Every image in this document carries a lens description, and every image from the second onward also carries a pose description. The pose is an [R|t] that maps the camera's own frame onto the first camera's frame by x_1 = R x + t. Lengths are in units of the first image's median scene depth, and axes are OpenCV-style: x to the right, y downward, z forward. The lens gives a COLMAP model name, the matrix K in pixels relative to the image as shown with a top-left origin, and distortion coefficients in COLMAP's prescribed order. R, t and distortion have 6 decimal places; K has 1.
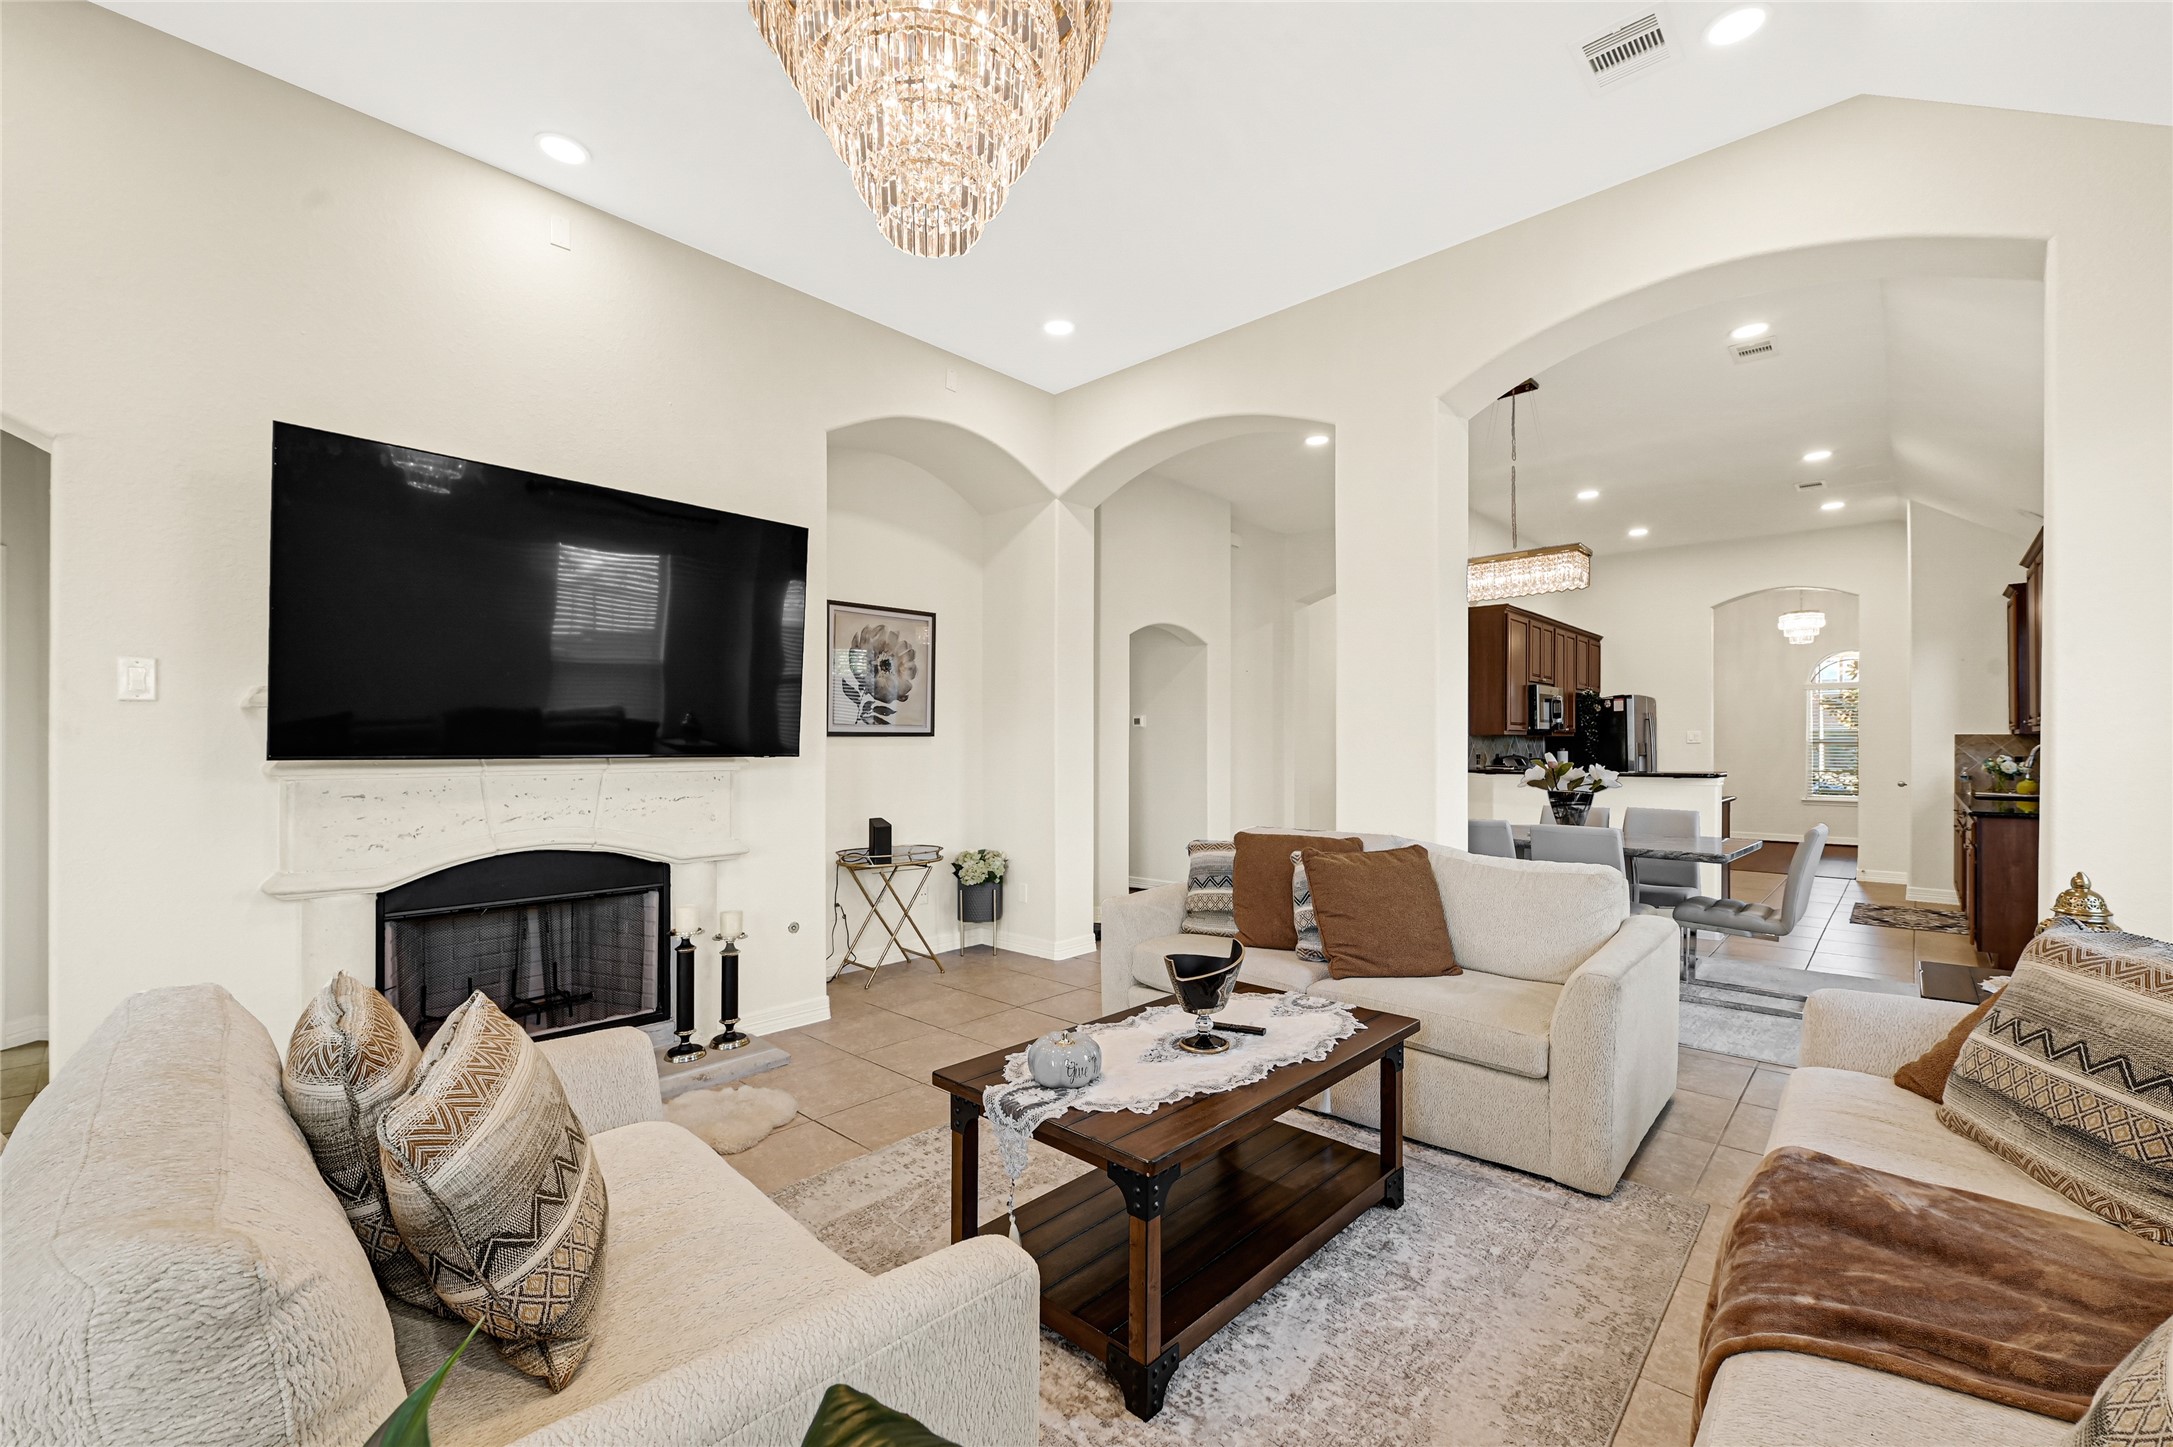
lens RADIAL K [[907.6, 0, 1083.7], [0, 907.6, 754.7], [0, 0, 1]] dist [-0.000550, -0.000213]
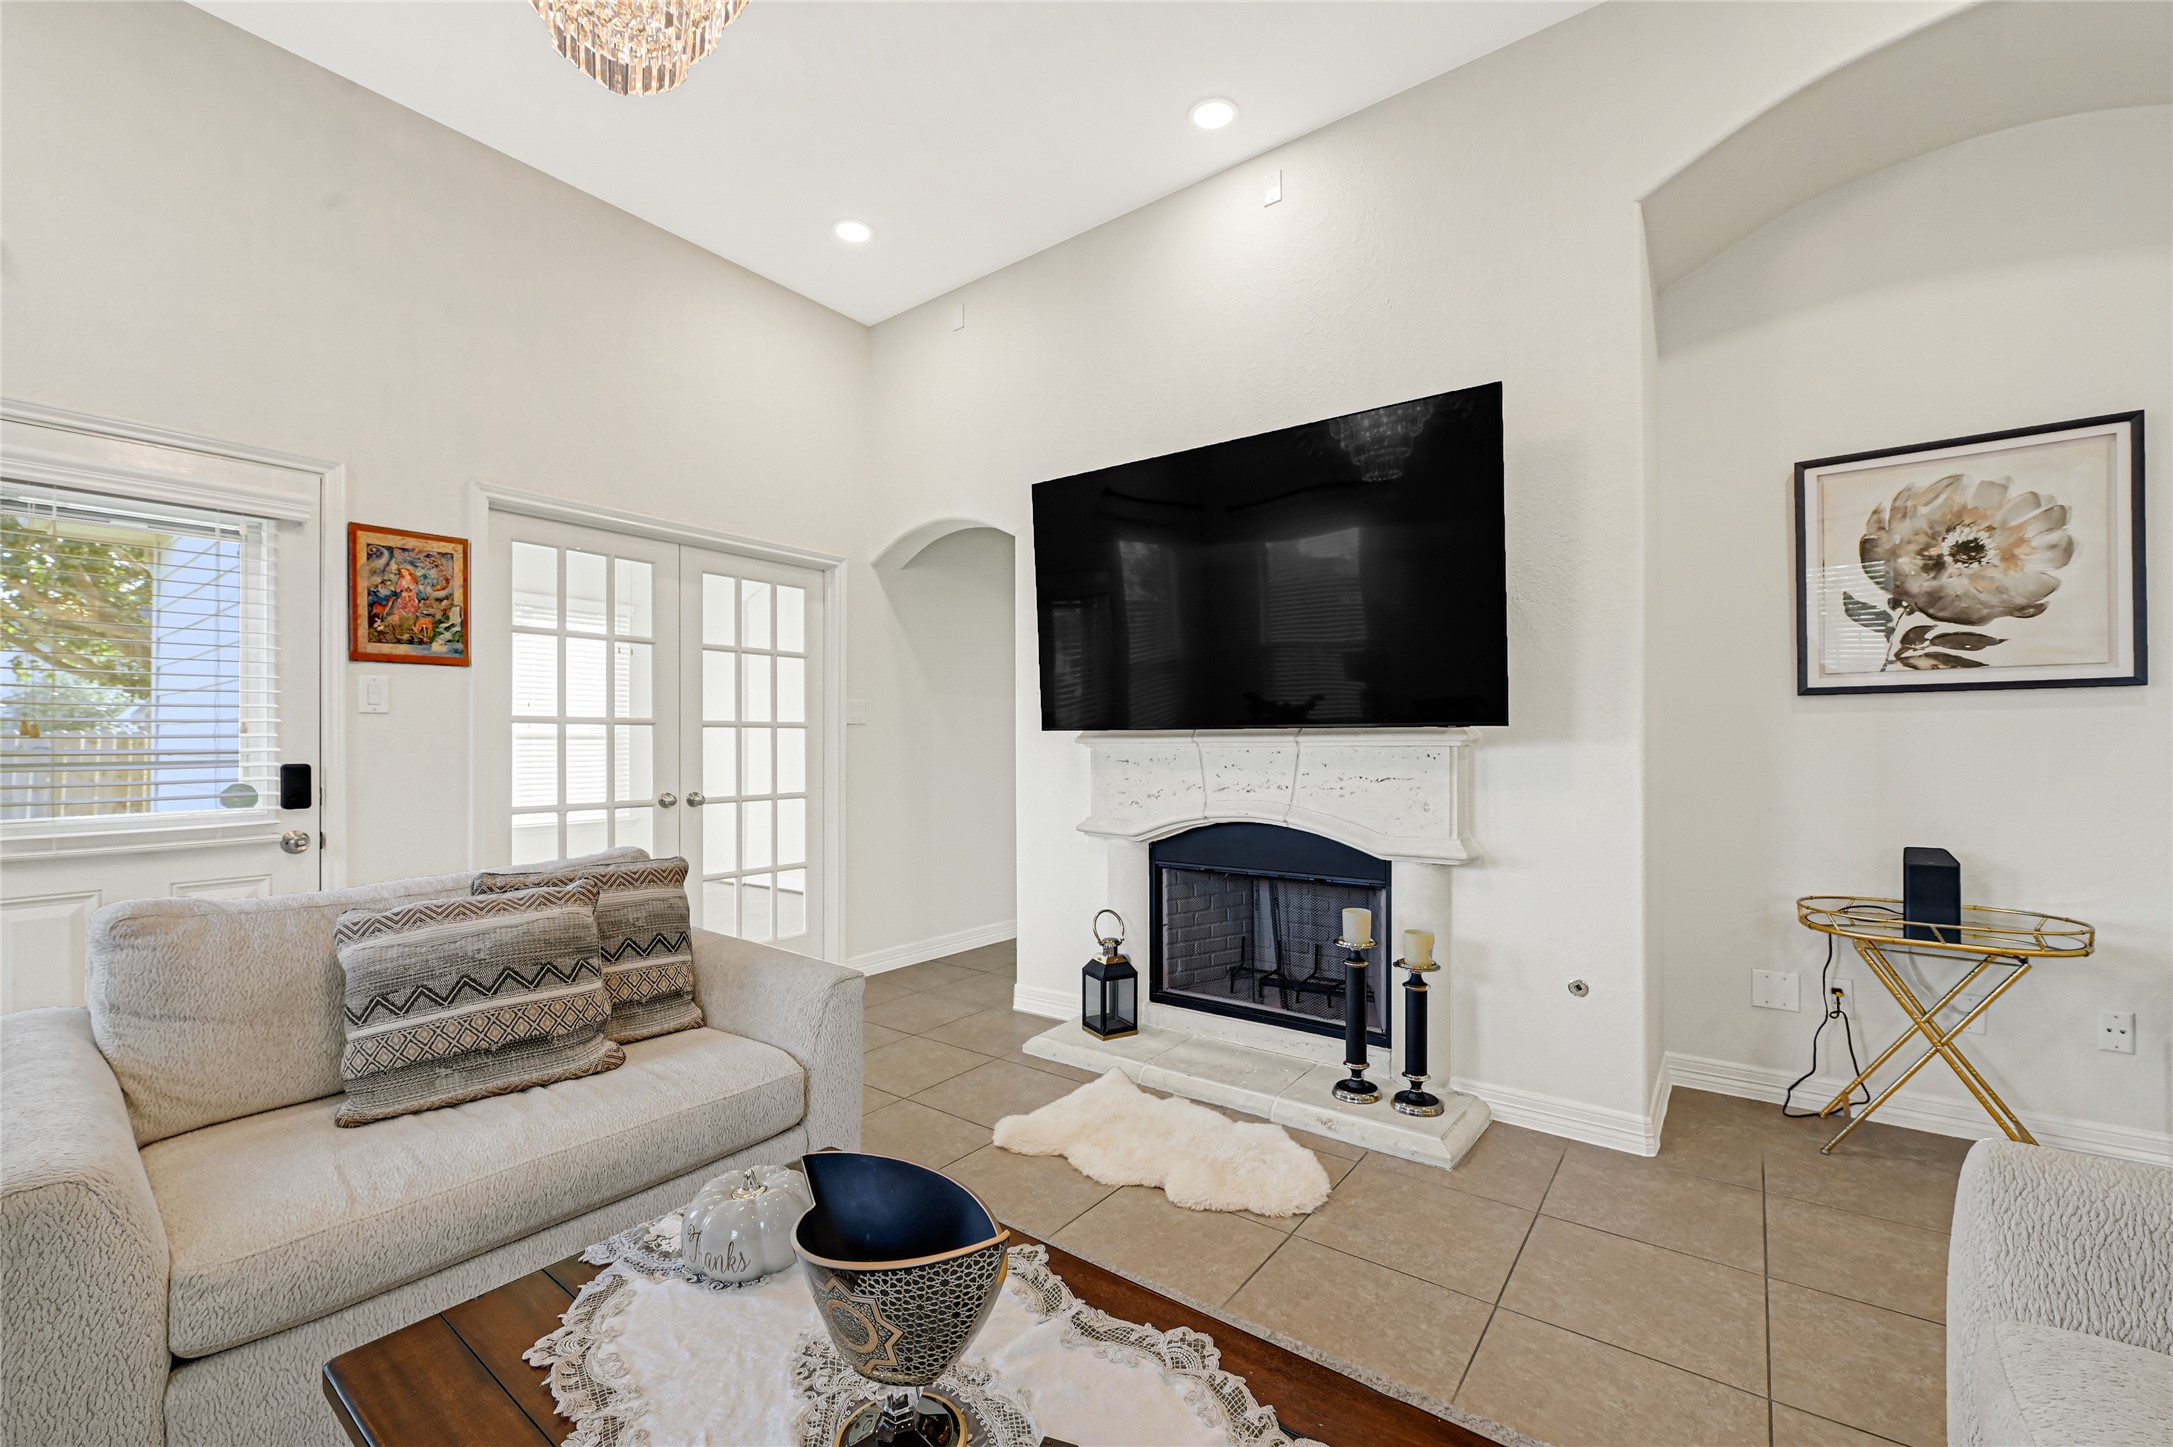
lens RADIAL K [[894.1, 0, 1086.0], [0, 894.1, 734.8], [0, 0, 1]] dist [-0.001345, -0.000279]
pose [[0.106873, -0.005719, -0.994256, 0.263068], [-0.005262, 0.999966, -0.006318, 0.011967], [0.994259, 0.005907, 0.106839, 0.526398]]
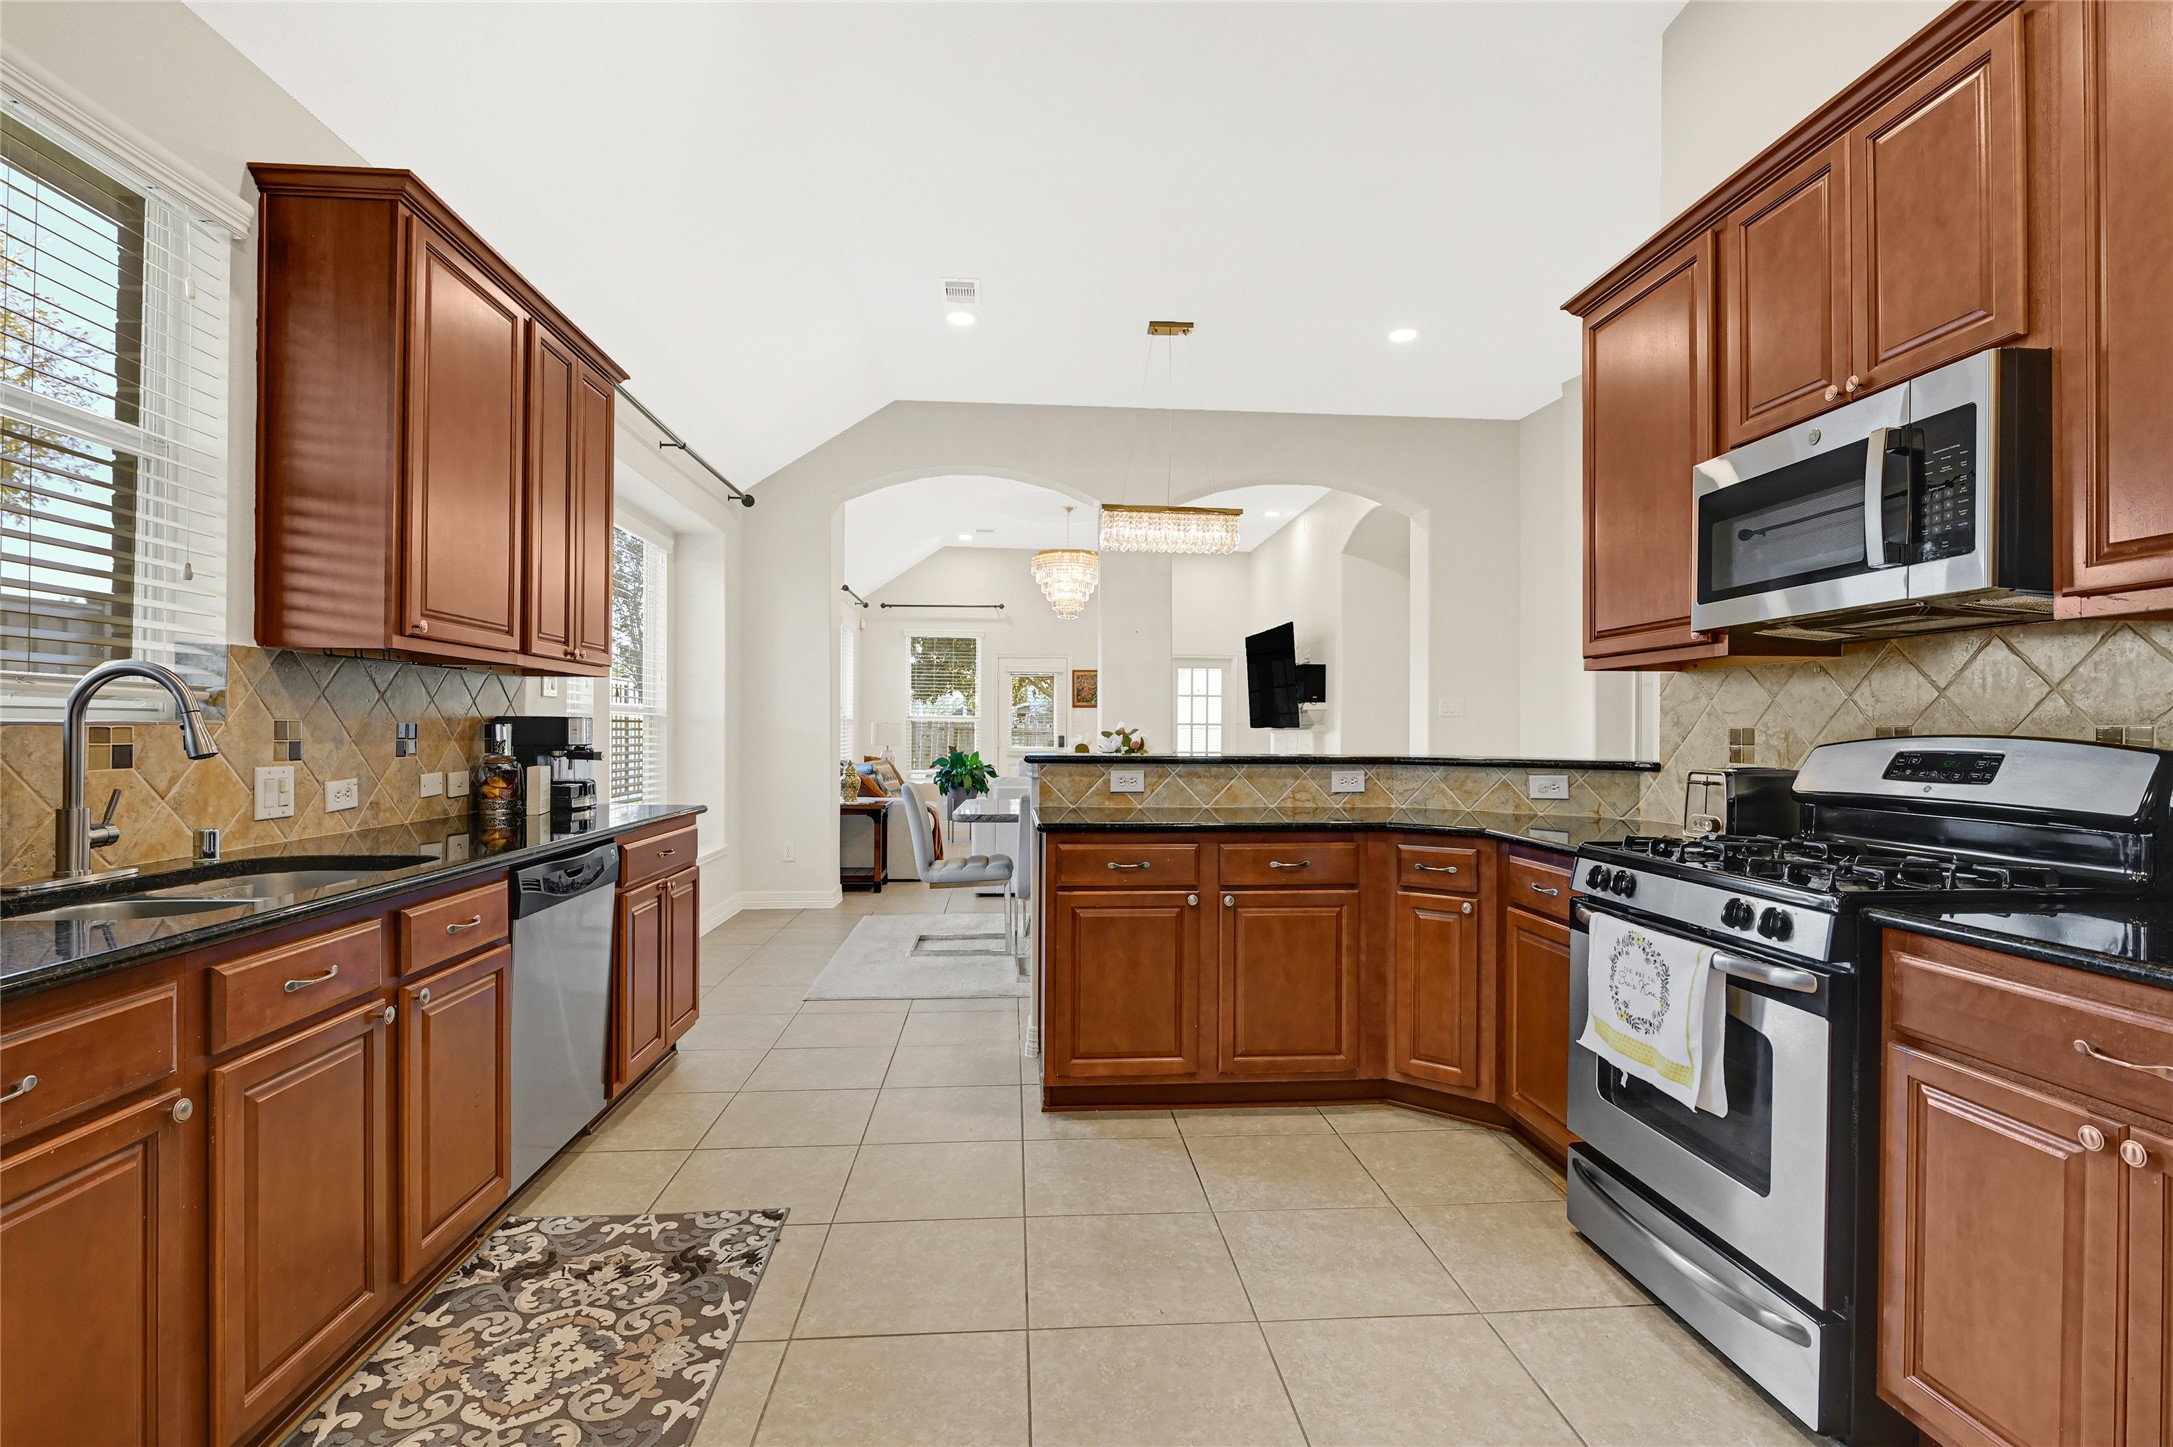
lens RADIAL K [[1021.8, 0, 1086.5], [0, 1021.8, 723.5], [0, 0, 1]] dist [-0.000349, -0.000154]
pose [[-0.678505, -0.008403, -0.734548, 1.524327], [-0.011338, 0.999935, -0.000967, 0.001197], [0.734509, 0.007672, -0.678556, 1.925742]]
